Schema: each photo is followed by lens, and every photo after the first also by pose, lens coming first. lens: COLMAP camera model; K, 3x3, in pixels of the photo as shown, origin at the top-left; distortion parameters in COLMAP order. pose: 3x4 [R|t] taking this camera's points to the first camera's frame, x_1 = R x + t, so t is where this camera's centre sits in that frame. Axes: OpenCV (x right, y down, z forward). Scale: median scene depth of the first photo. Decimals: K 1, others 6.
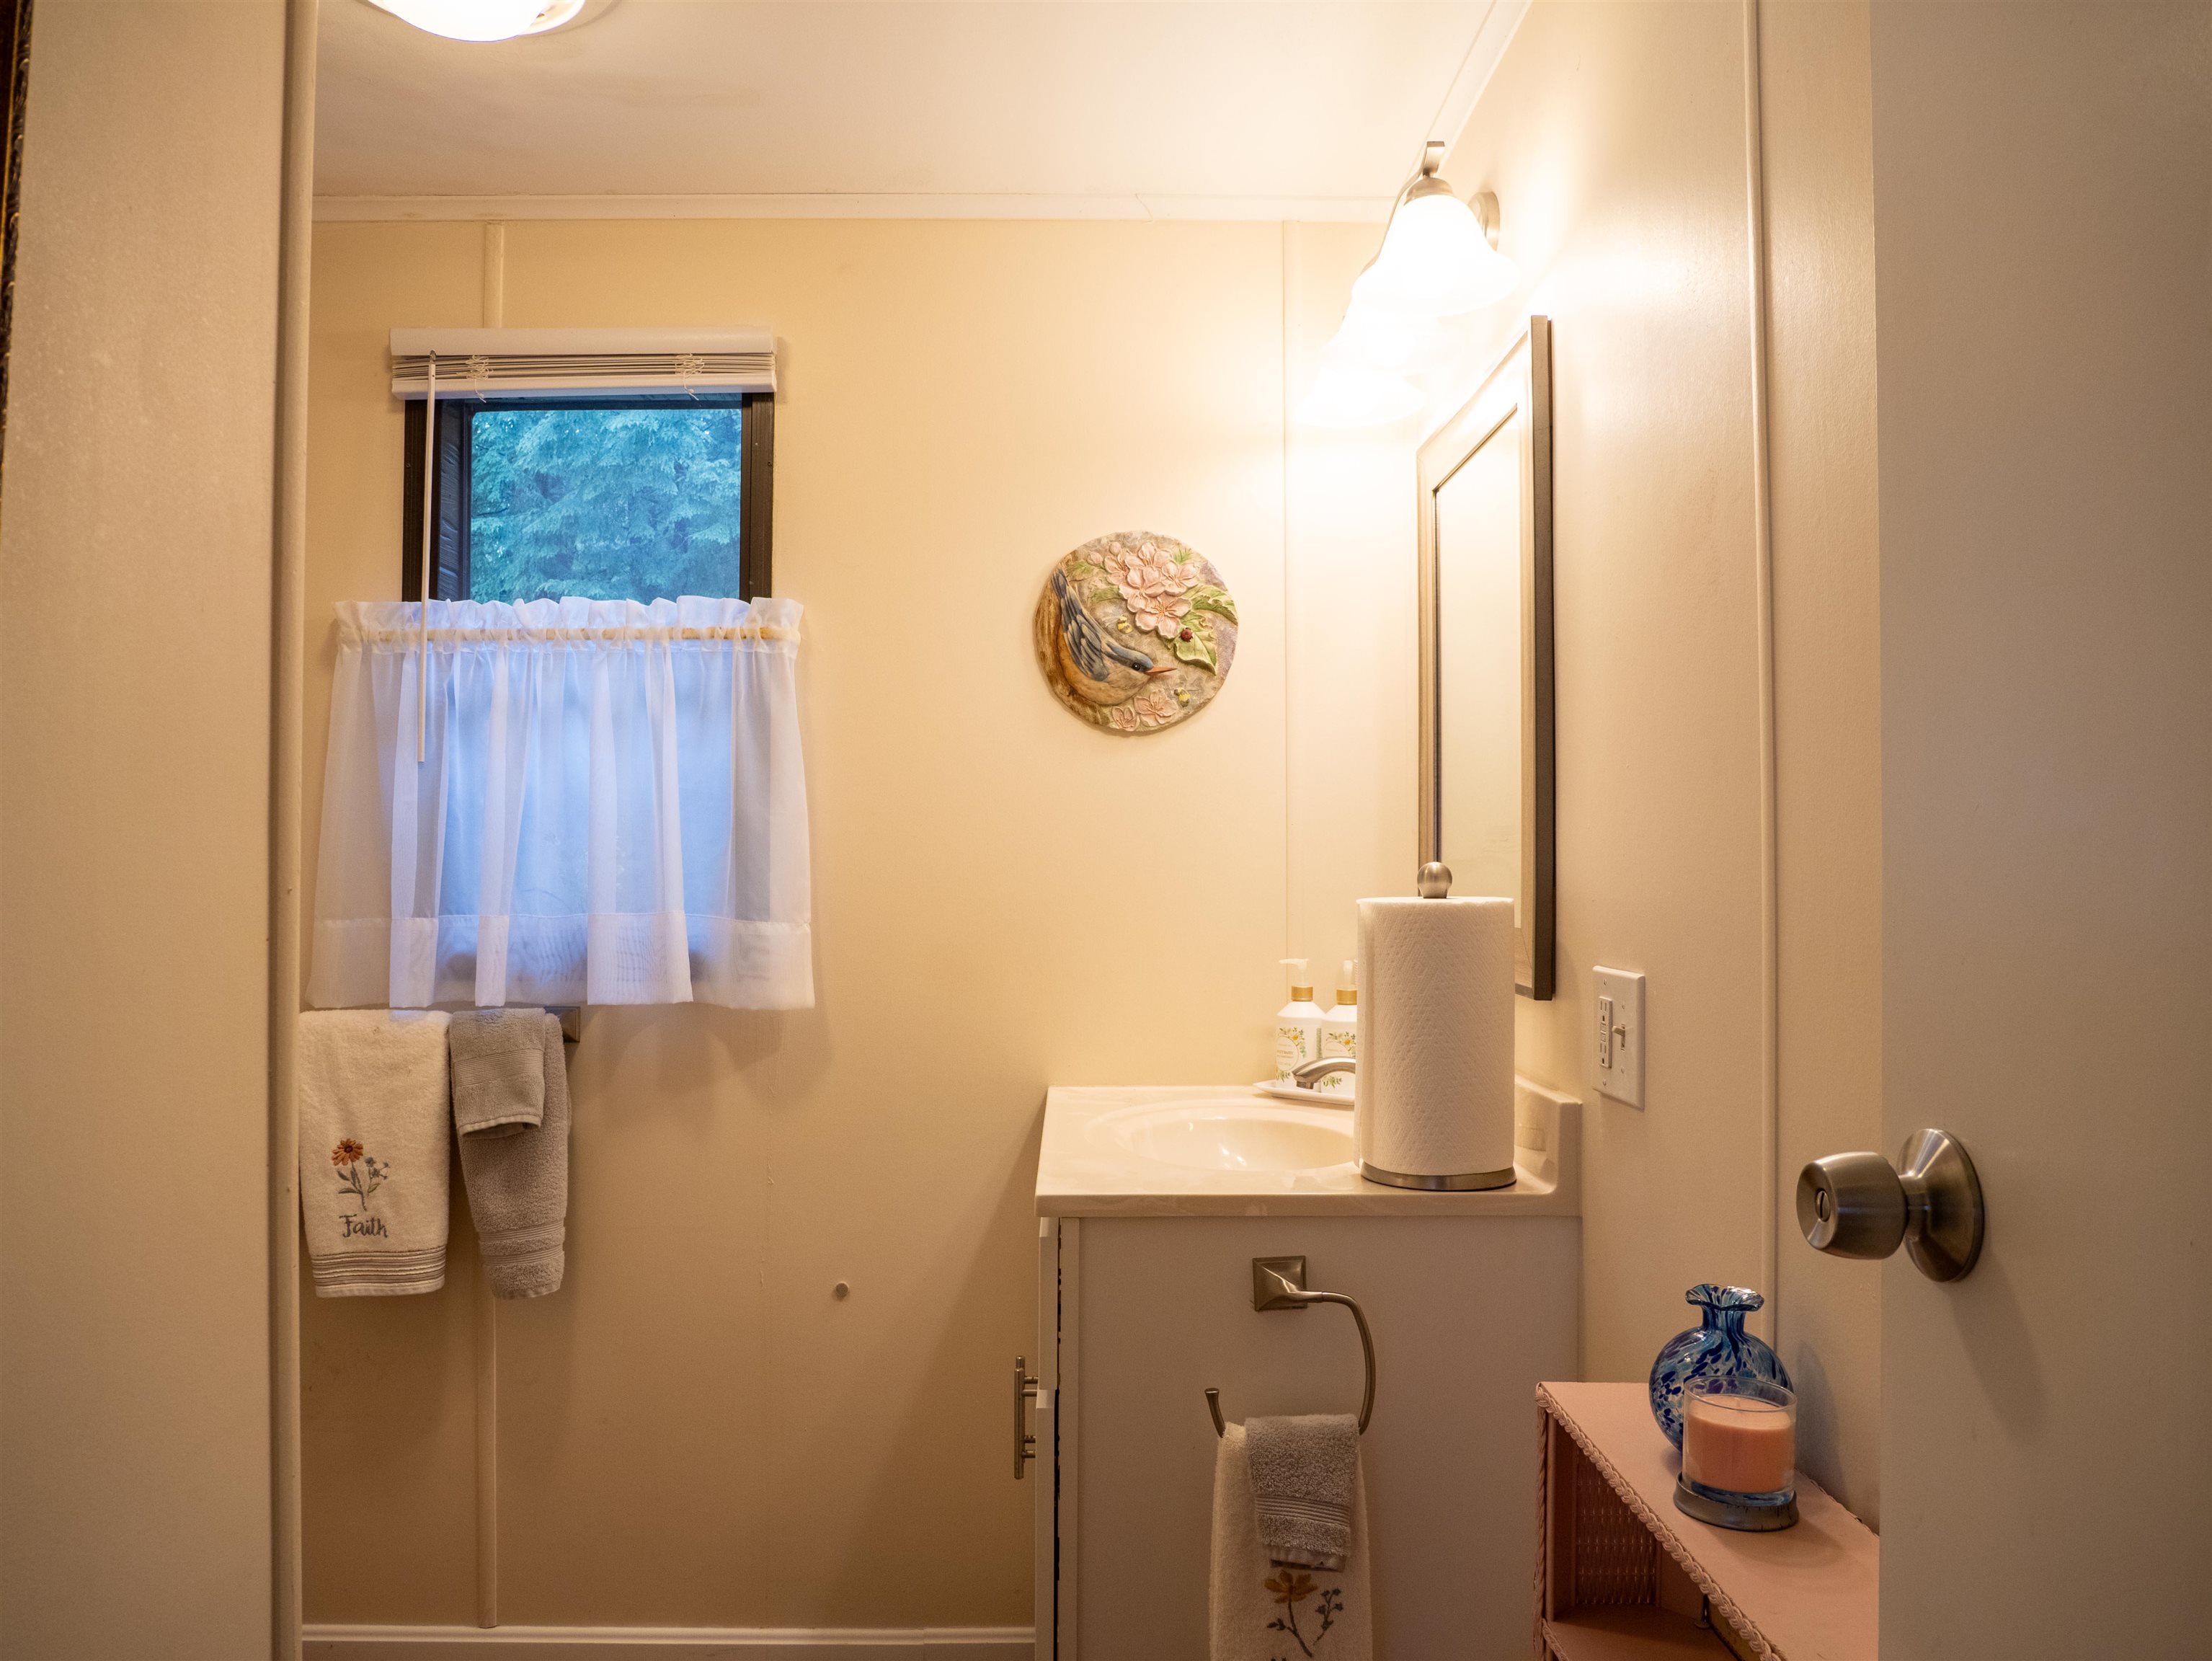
lens RADIAL K [[1577.3, 0, 1099.2], [0, 1577.3, 828.5], [0, 0, 1]] dist [-0.055313, 0.027303]
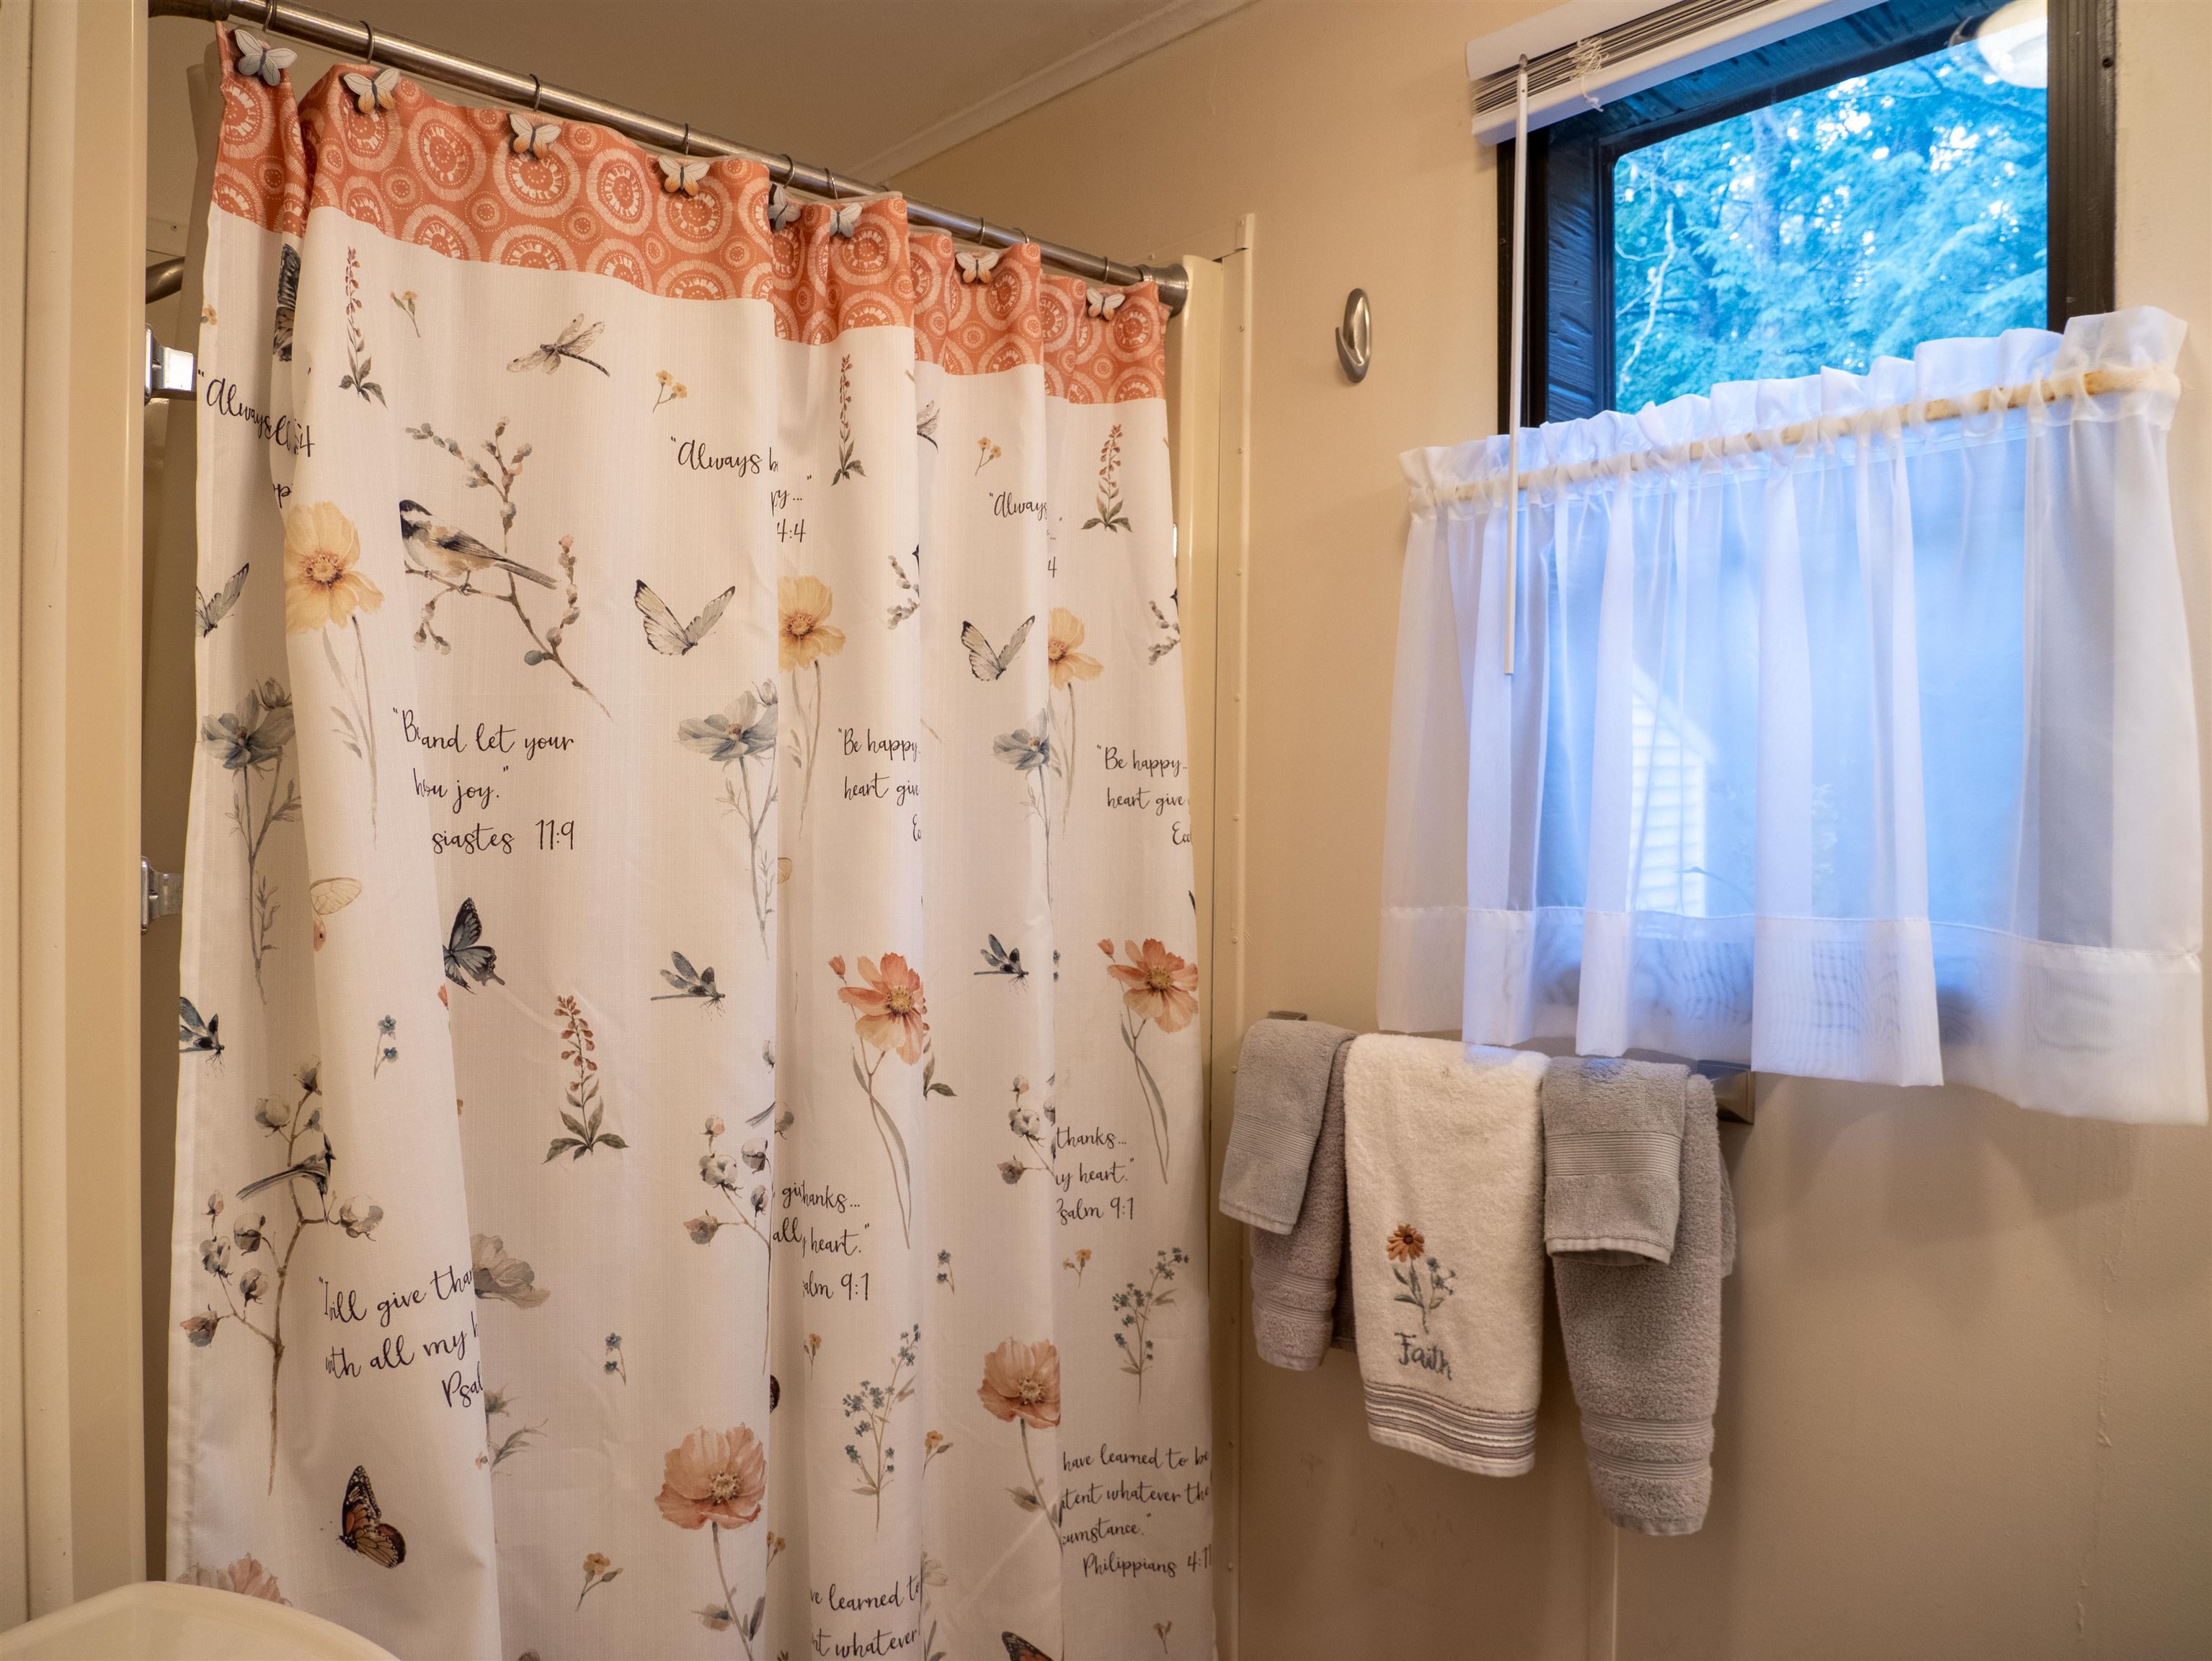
lens RADIAL K [[1577.3, 0, 1099.2], [0, 1577.3, 828.5], [0, 0, 1]] dist [-0.055313, 0.027303]
pose [[0.671378, 0.008212, -0.741069, -0.056958], [0.011109, 0.999715, 0.021142, 0.006574], [0.741031, -0.022427, 0.671096, 0.421905]]
